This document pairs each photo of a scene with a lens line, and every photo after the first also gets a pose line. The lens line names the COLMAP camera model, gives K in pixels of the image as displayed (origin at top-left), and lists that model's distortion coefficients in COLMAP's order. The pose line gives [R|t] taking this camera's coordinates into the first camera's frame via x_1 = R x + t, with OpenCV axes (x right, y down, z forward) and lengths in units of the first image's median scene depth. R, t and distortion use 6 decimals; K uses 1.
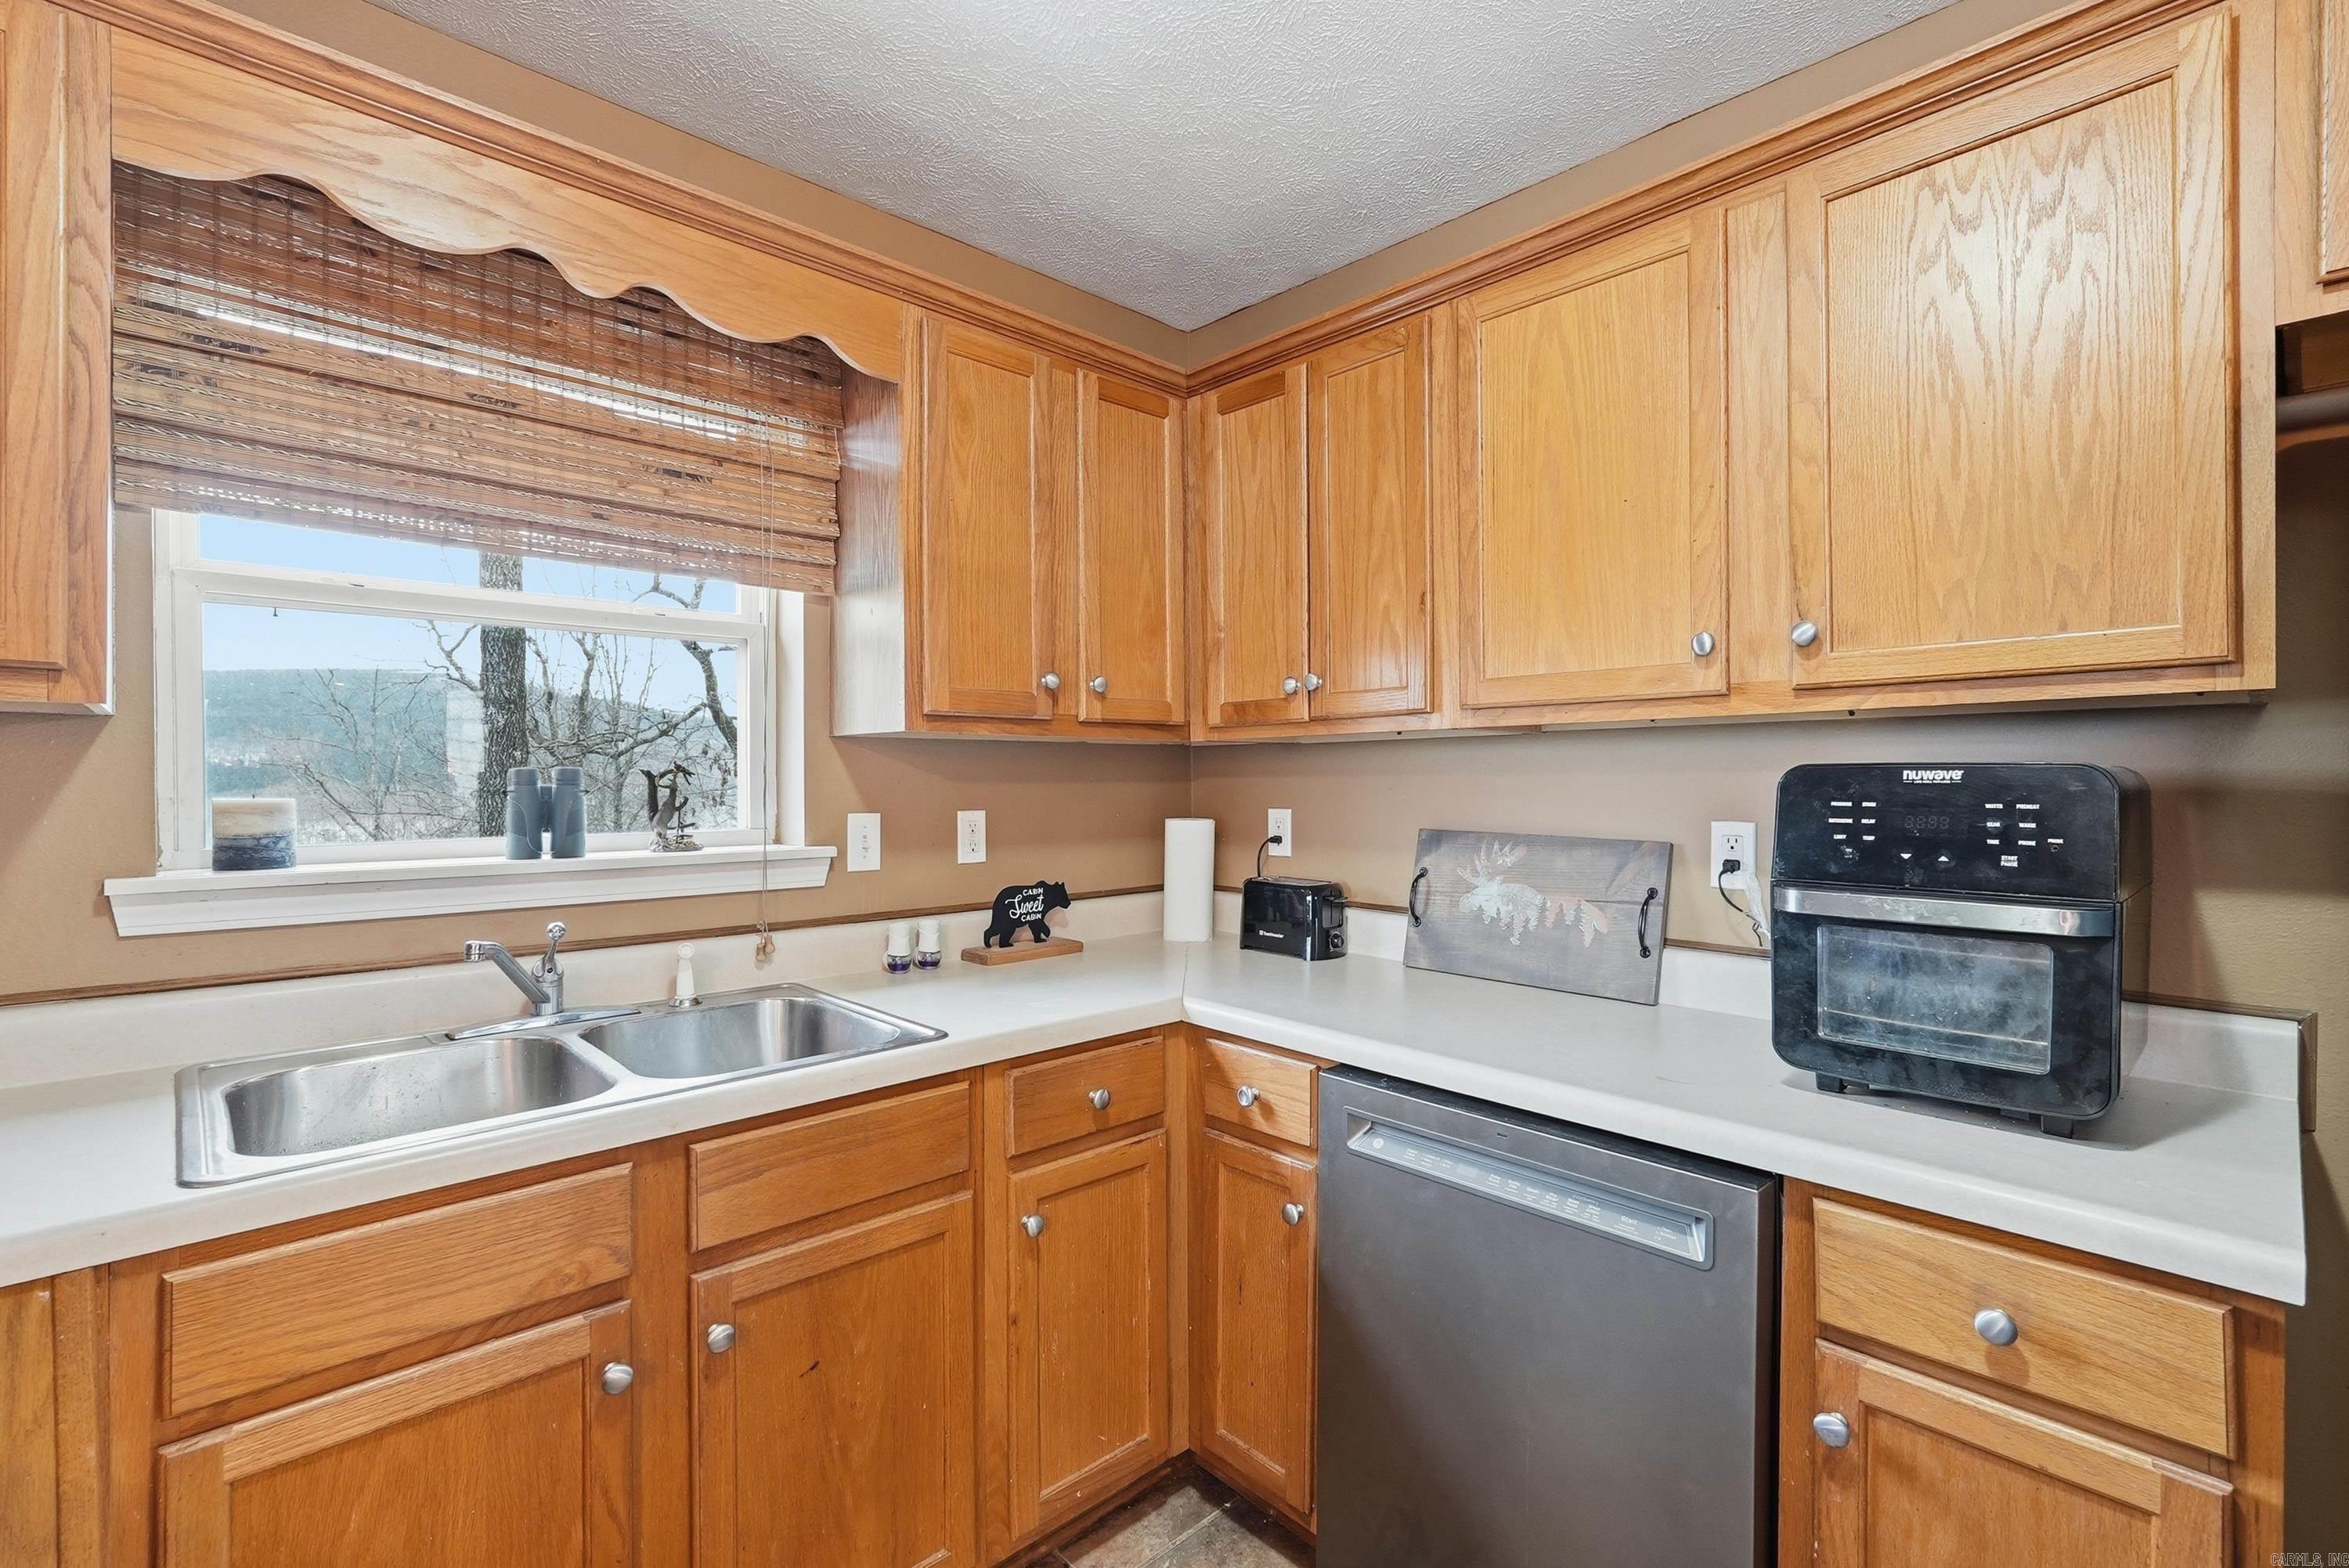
lens RADIAL K [[1048.6, 0, 1171.5], [0, 1048.6, 778.3], [0, 0, 1]] dist [-0.012482, 0.006874]
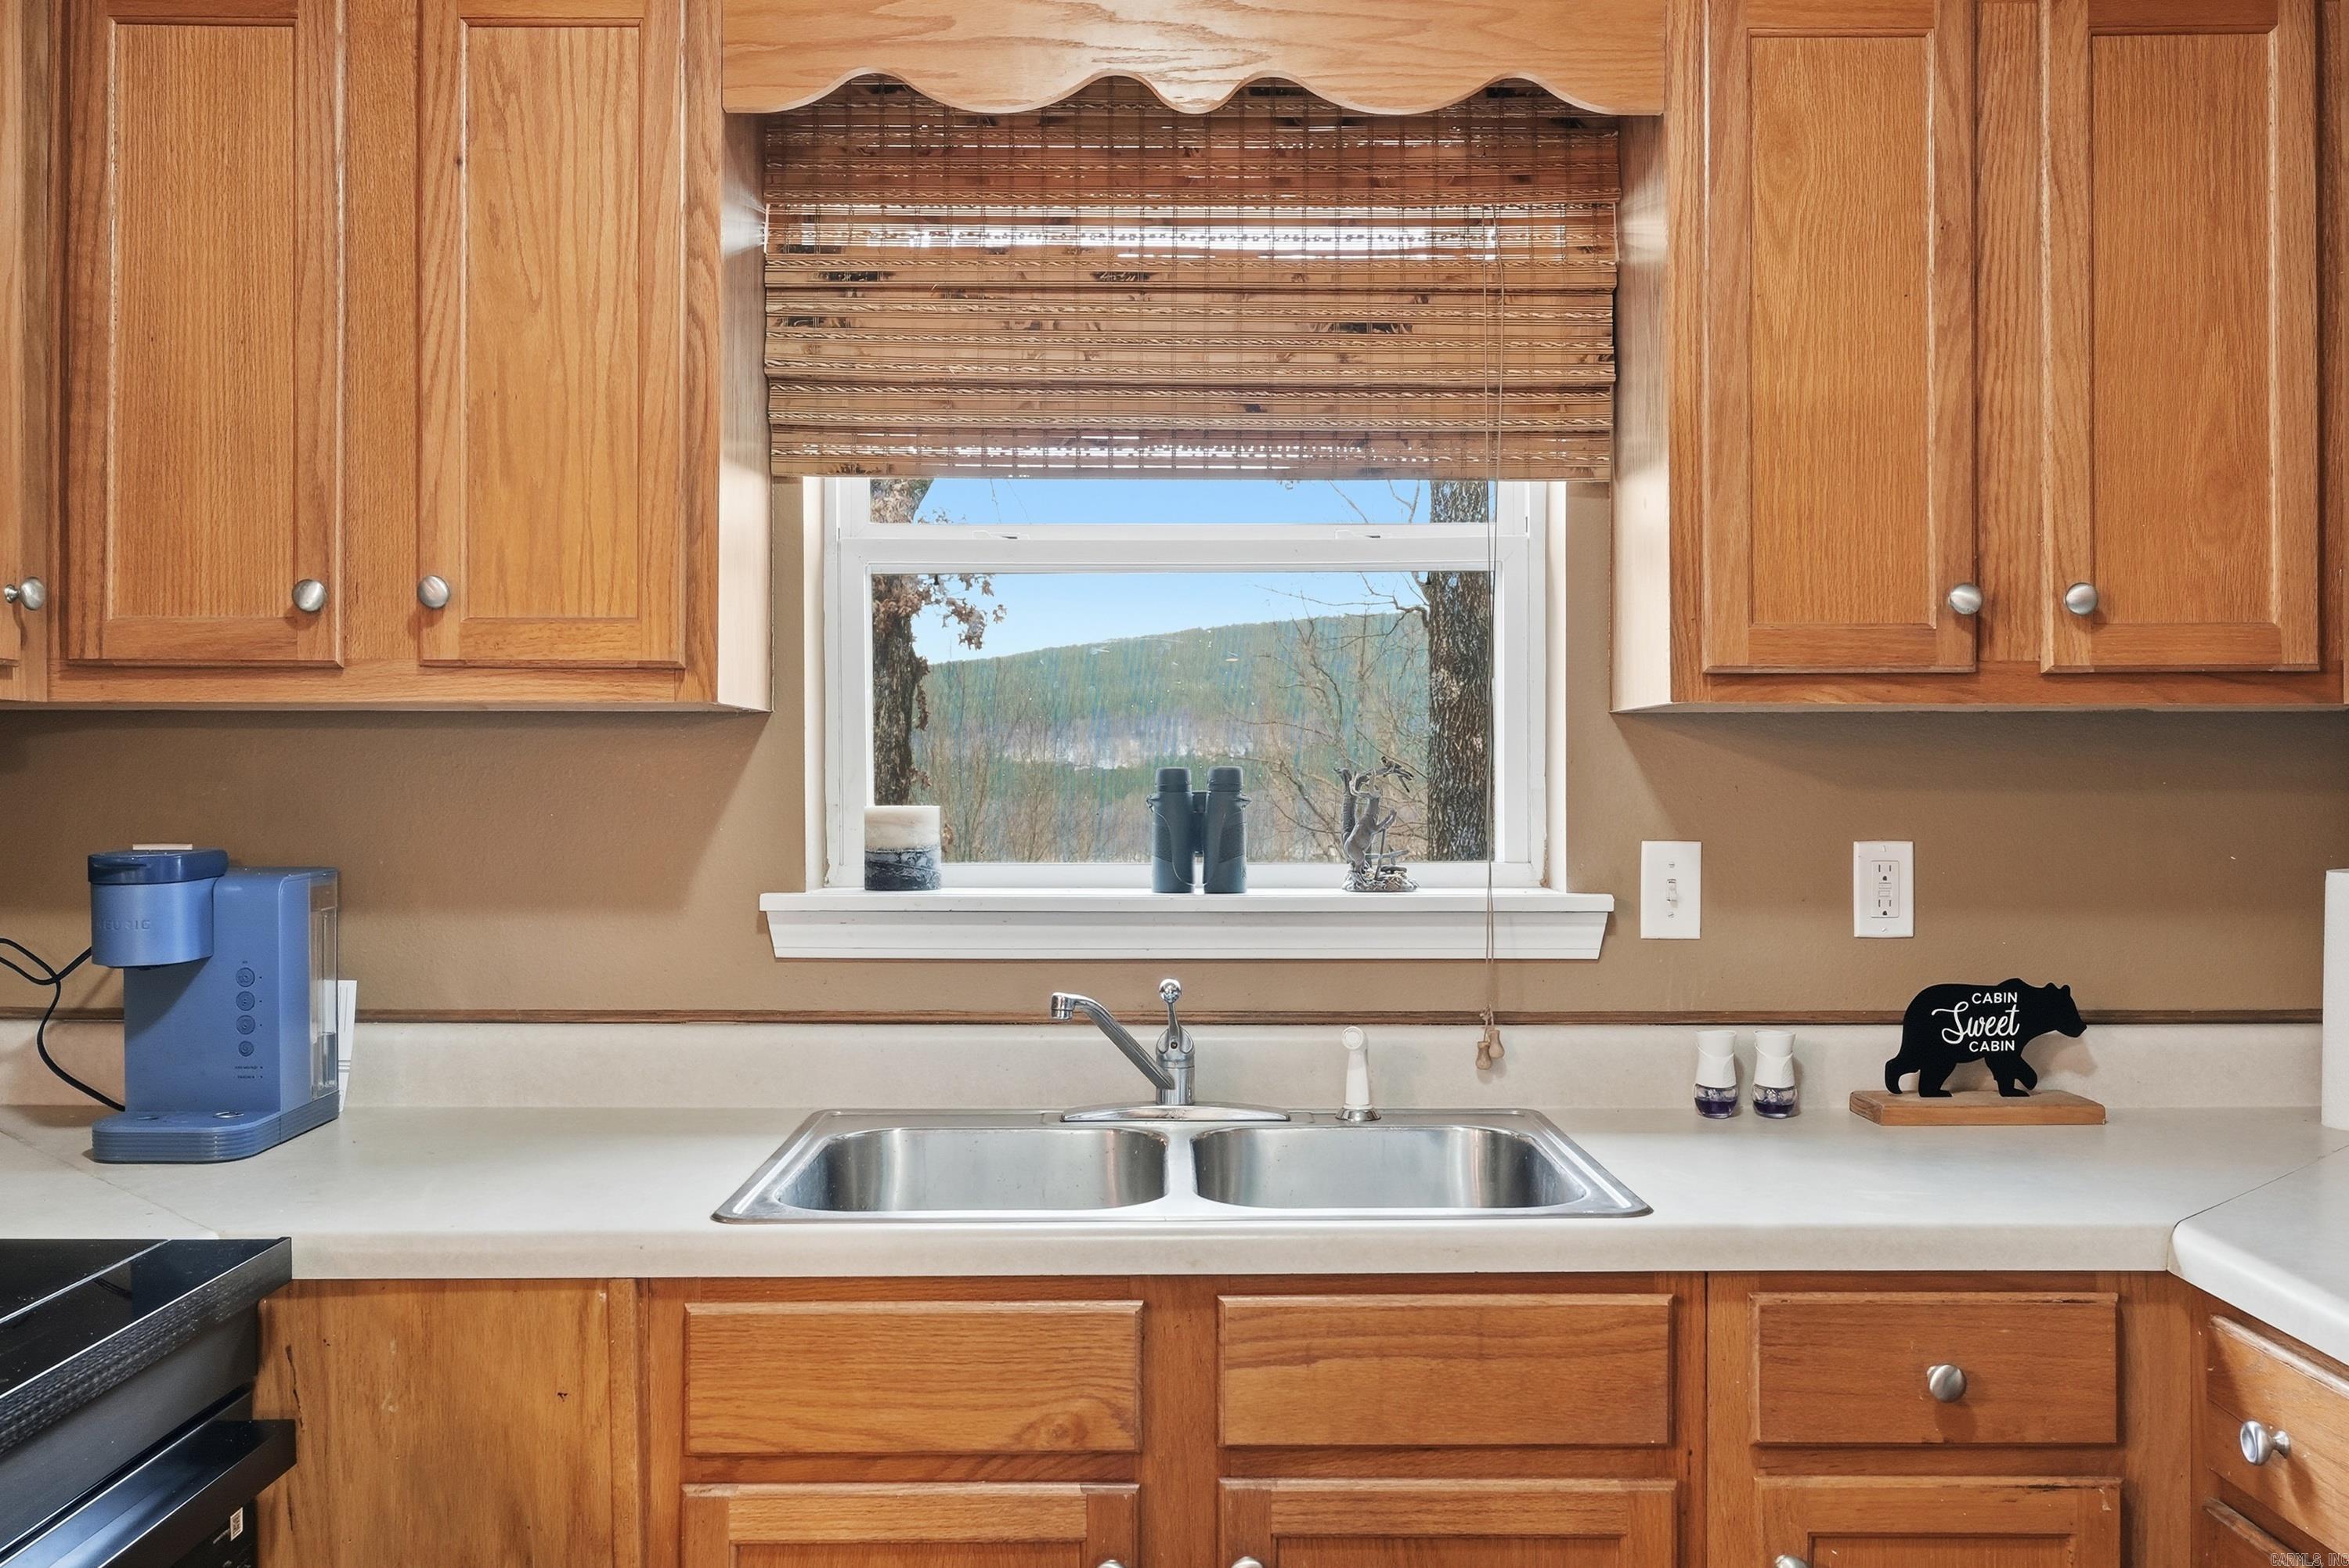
lens RADIAL K [[1965.8, 0, 1173.0], [0, 1965.8, 790.8], [0, 0, 1]] dist [-0.000885, -0.001135]
pose [[0.727925, 0.004703, -0.685641, 0.318914], [-0.000801, 0.999982, 0.006008, -0.002022], [0.685656, -0.003824, 0.727915, -0.000113]]
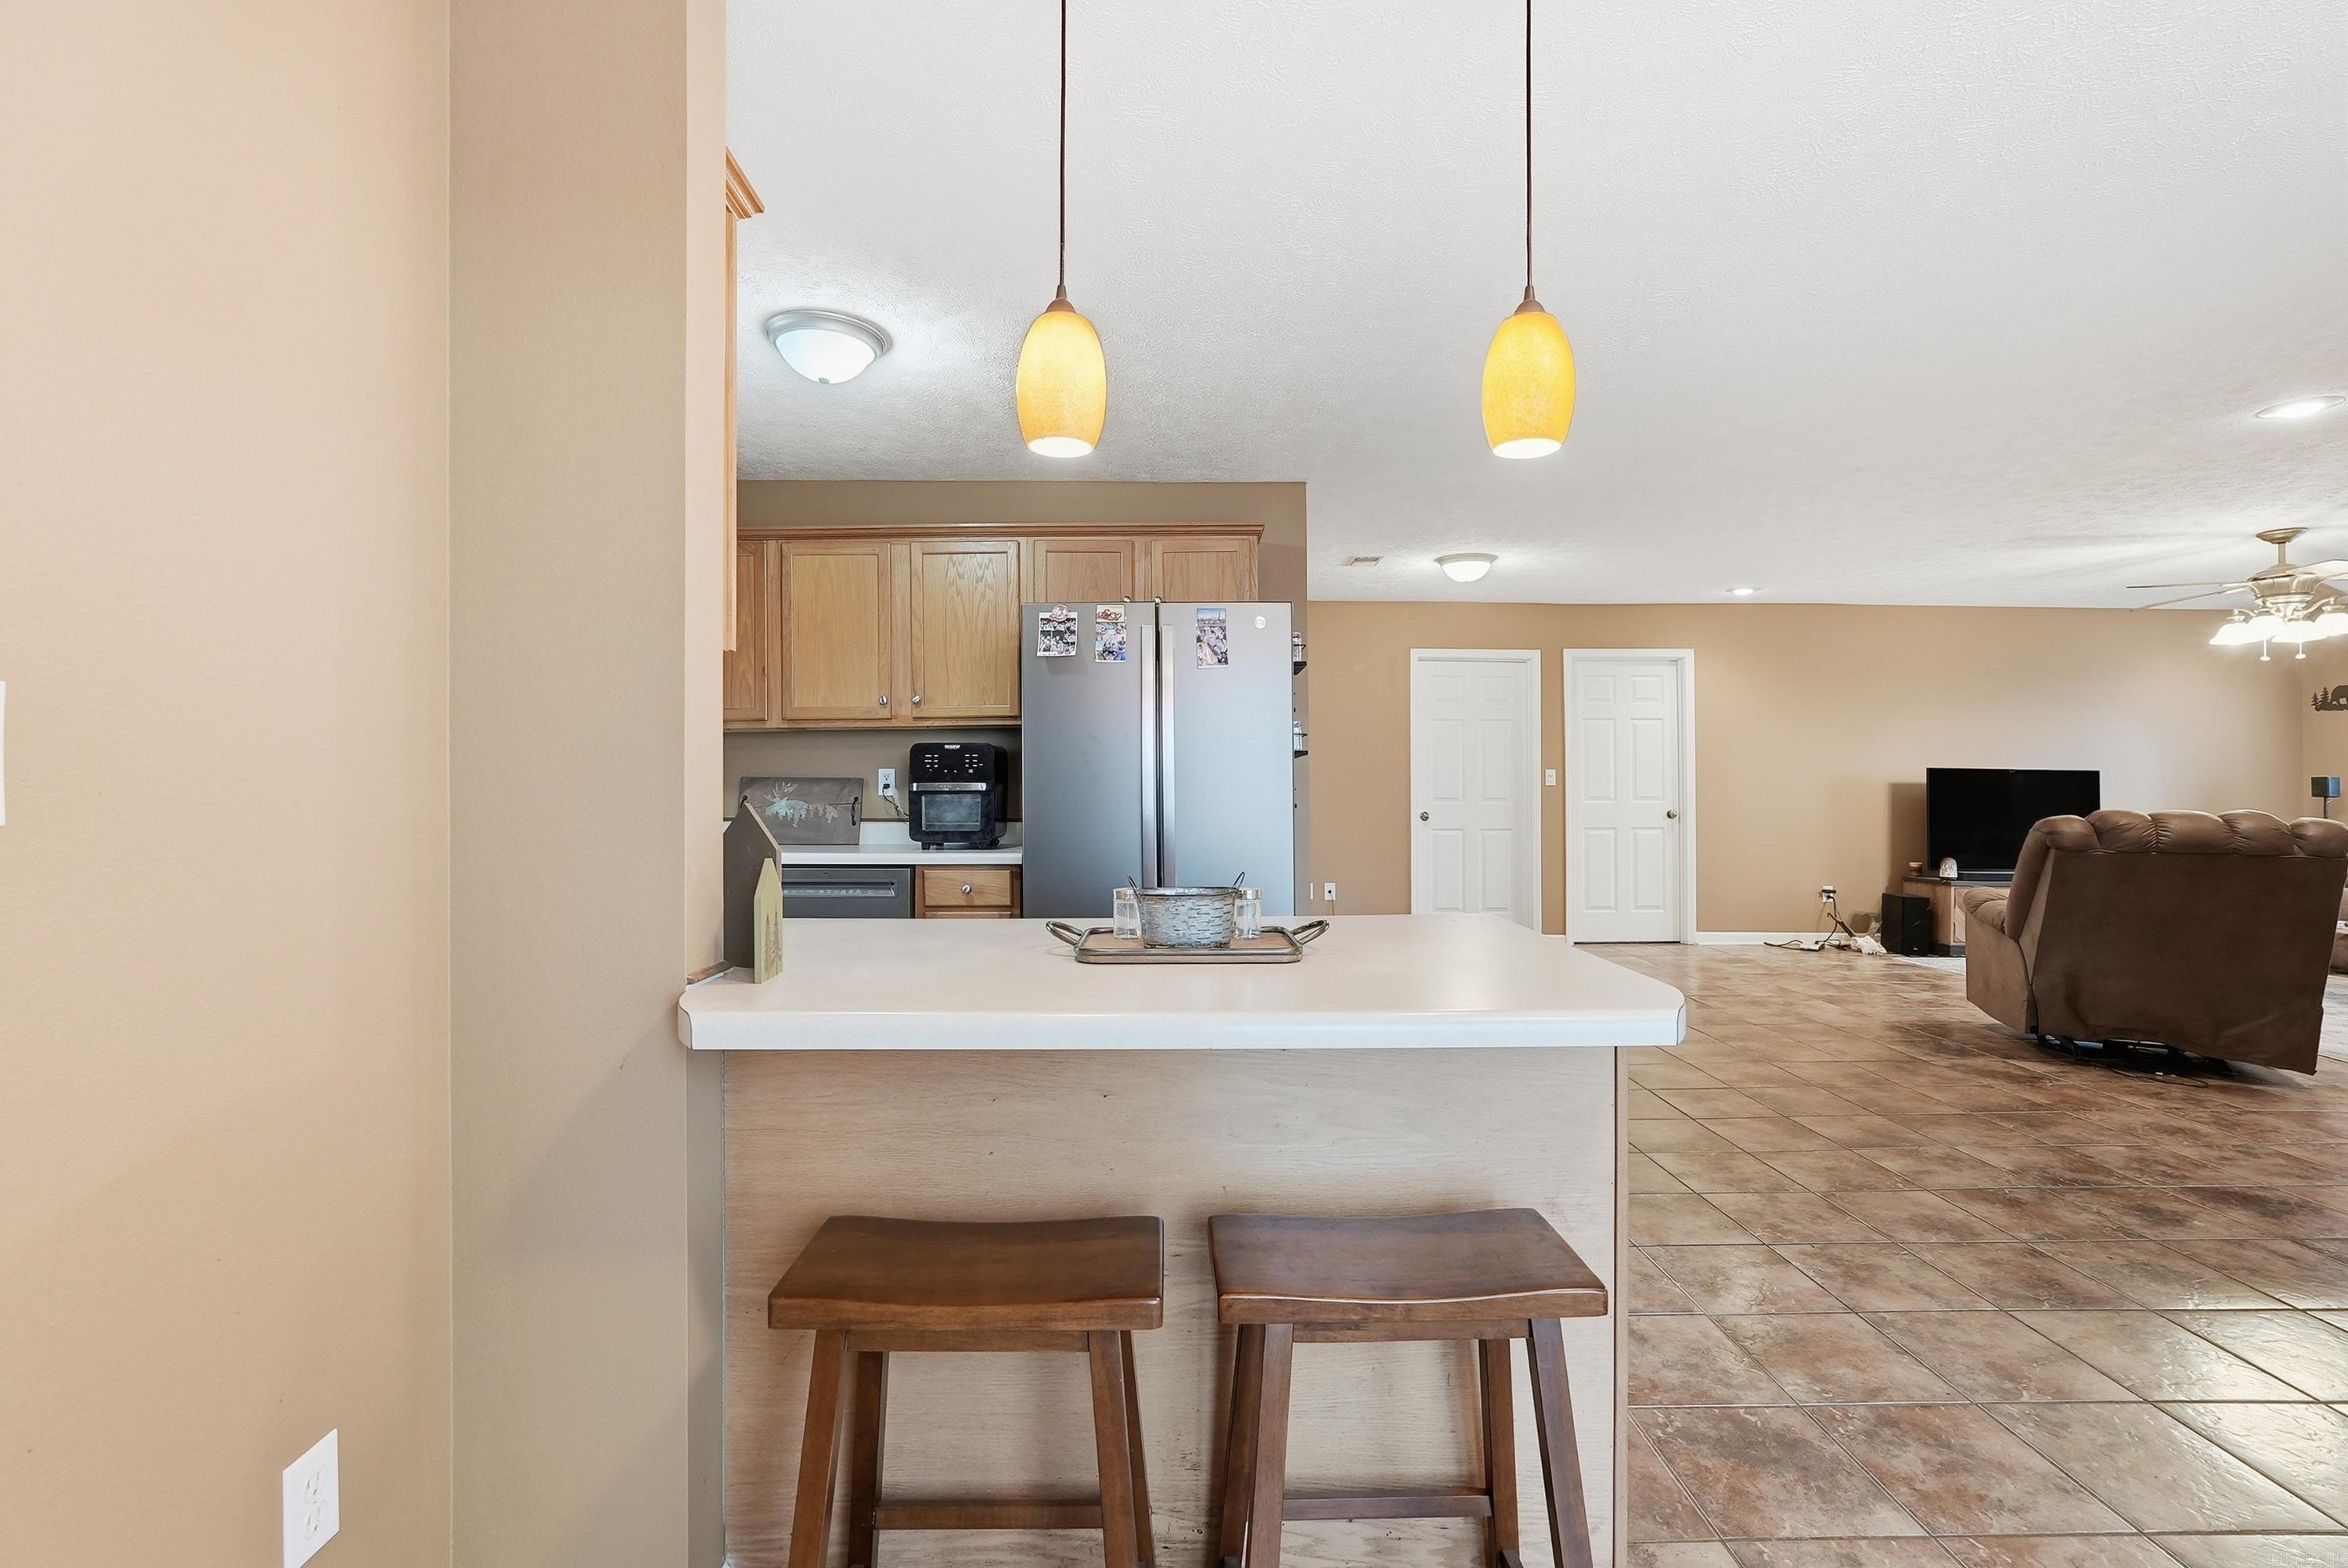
lens RADIAL K [[1048.1, 0, 1169.9], [0, 1048.1, 775.0], [0, 0, 1]] dist [-0.012482, 0.006874]
pose [[0.672753, 0.001093, 0.739867, -0.891146], [0.006796, 0.999948, -0.007656, 0.082694], [-0.739836, 0.010179, 0.672710, -1.228727]]
